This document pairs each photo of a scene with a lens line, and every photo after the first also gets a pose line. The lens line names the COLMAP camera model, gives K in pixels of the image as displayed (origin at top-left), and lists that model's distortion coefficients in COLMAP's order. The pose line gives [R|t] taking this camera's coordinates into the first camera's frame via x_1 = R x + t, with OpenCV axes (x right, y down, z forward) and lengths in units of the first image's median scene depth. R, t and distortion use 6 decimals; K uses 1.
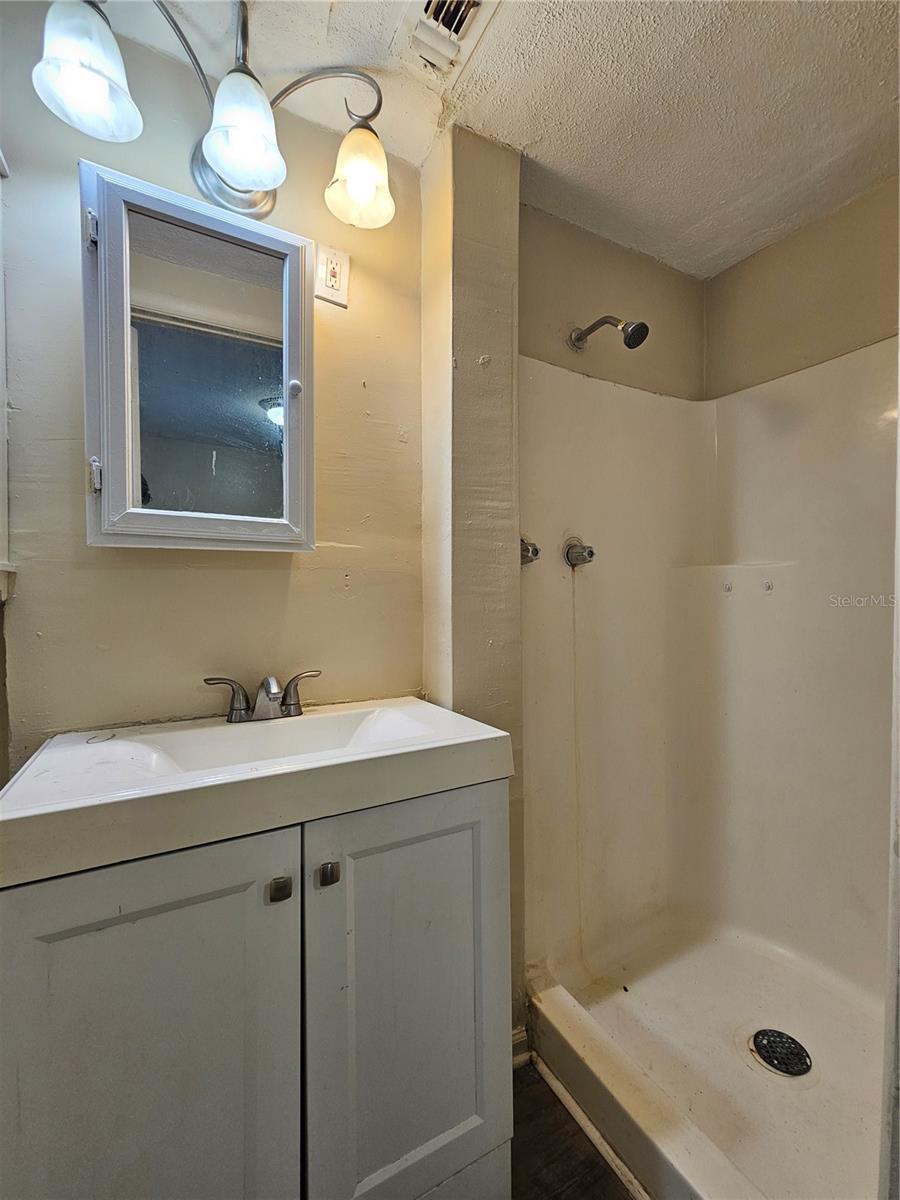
lens RADIAL K [[498.8, 0, 441.3], [0, 498.8, 595.6], [0, 0, 1]] dist [-0.001288, -0.000149]
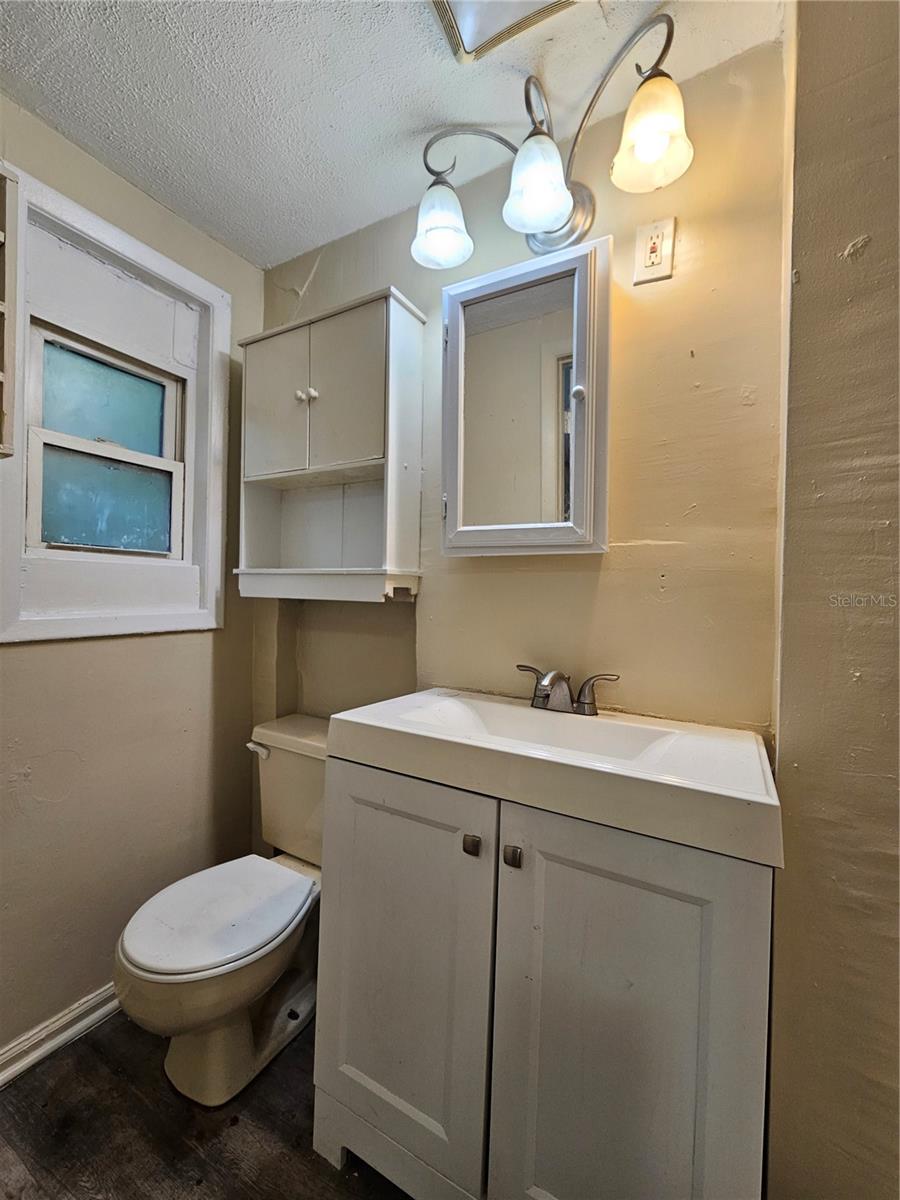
lens RADIAL K [[498.8, 0, 439.3], [0, 498.8, 594.7], [0, 0, 1]] dist [-0.001288, -0.000149]
pose [[0.507246, 0.016837, -0.861637, 0.436832], [-0.029759, 0.999555, 0.002013, 0.004420], [0.861287, 0.024620, 0.507522, 0.230469]]
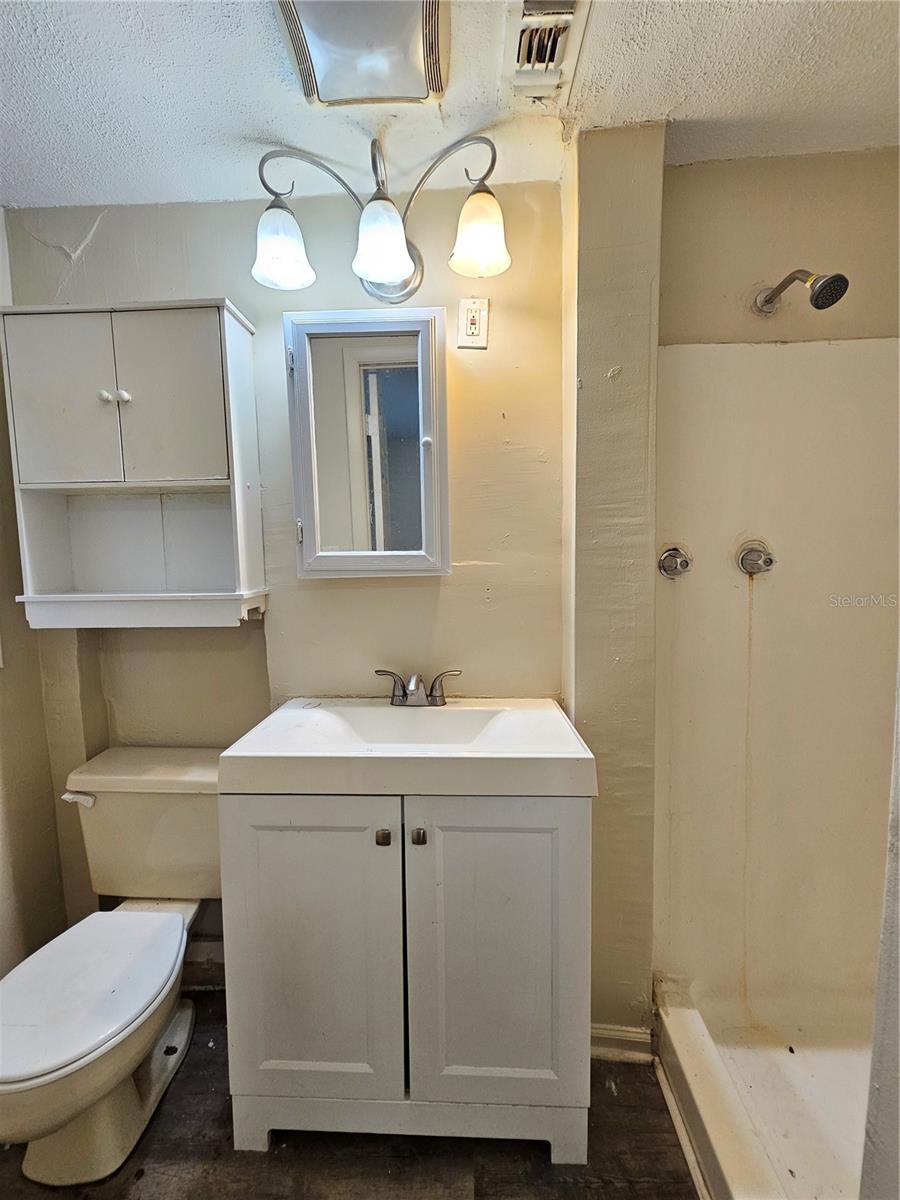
lens RADIAL K [[498.8, 0, 439.1], [0, 498.8, 592.4], [0, 0, 1]] dist [-0.001288, -0.000149]
pose [[0.851302, 0.029848, -0.523826, 0.364274], [0.012955, 0.996880, 0.077857, -0.143040], [0.524516, -0.073066, 0.848260, -0.039453]]
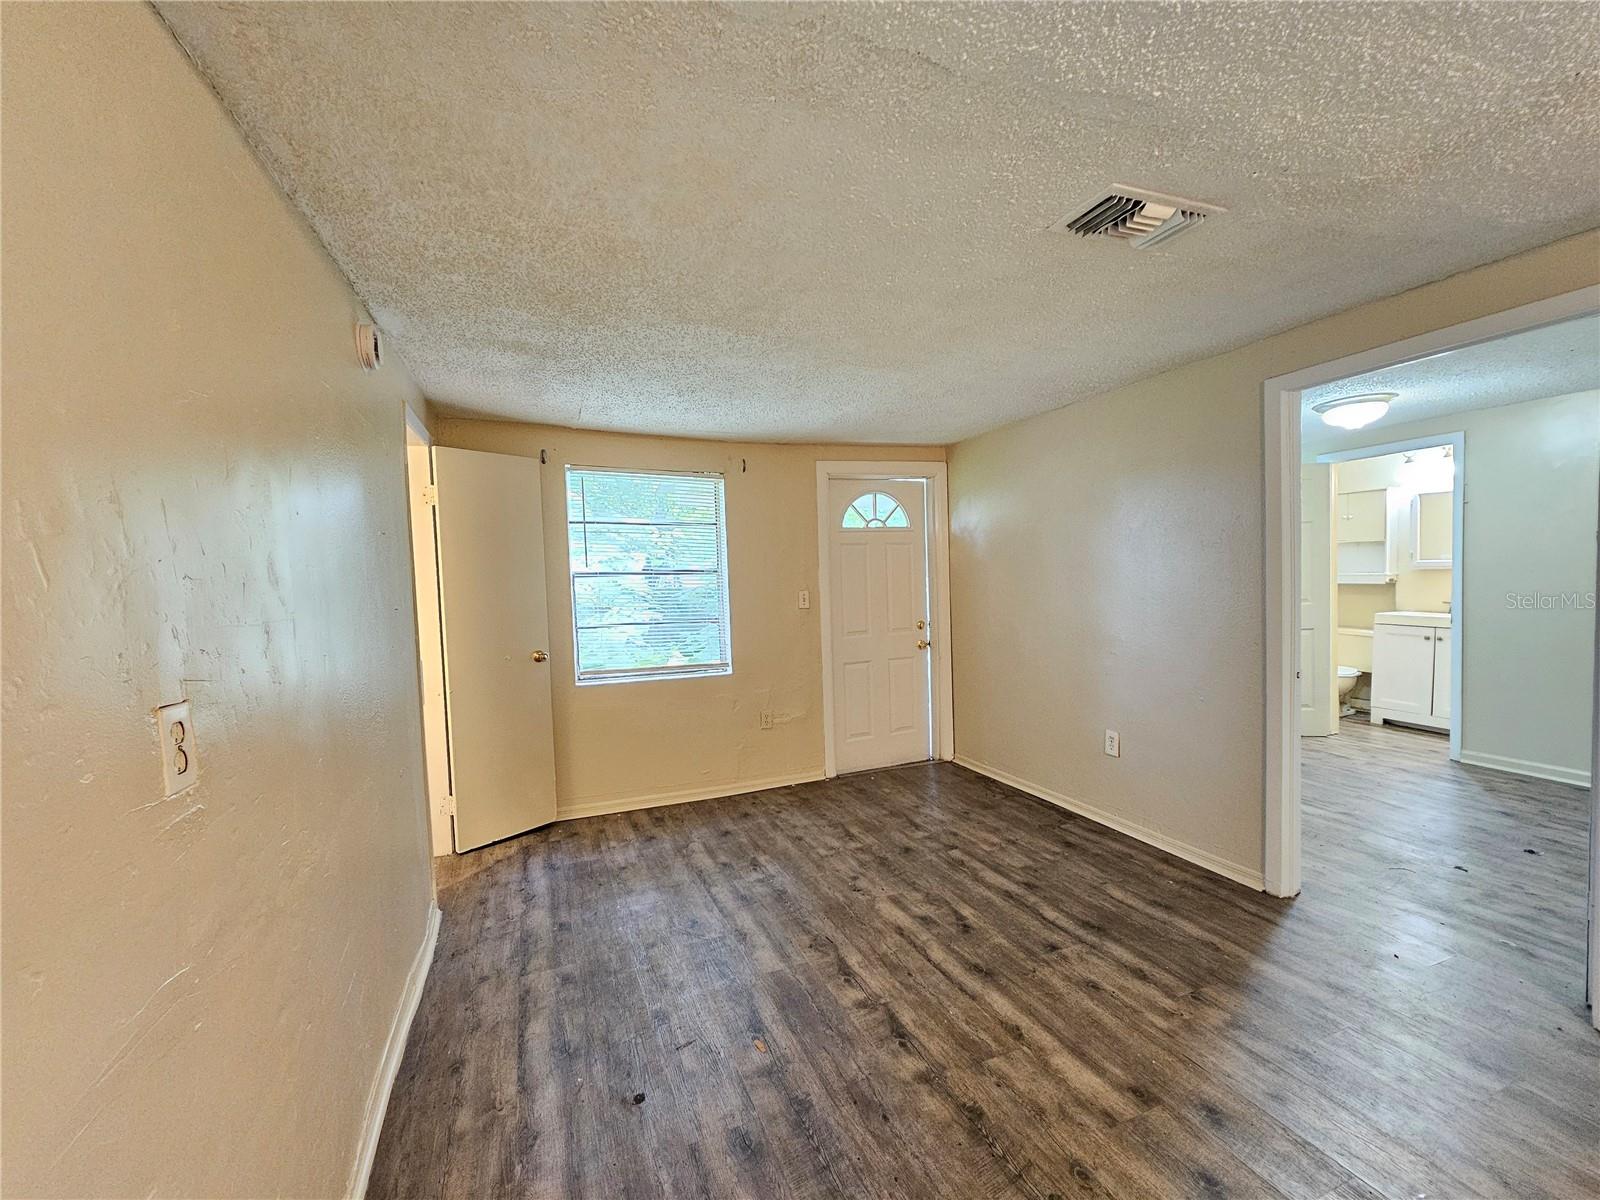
lens RADIAL K [[665.1, 0, 808.9], [0, 665.1, 606.9], [0, 0, 1]] dist [-0.001288, -0.000149]
pose [[-0.089901, 0.056816, -0.994329, 4.968410], [0.016834, 0.998316, 0.055522, -0.157668], [0.995808, -0.011747, -0.090706, -3.339038]]
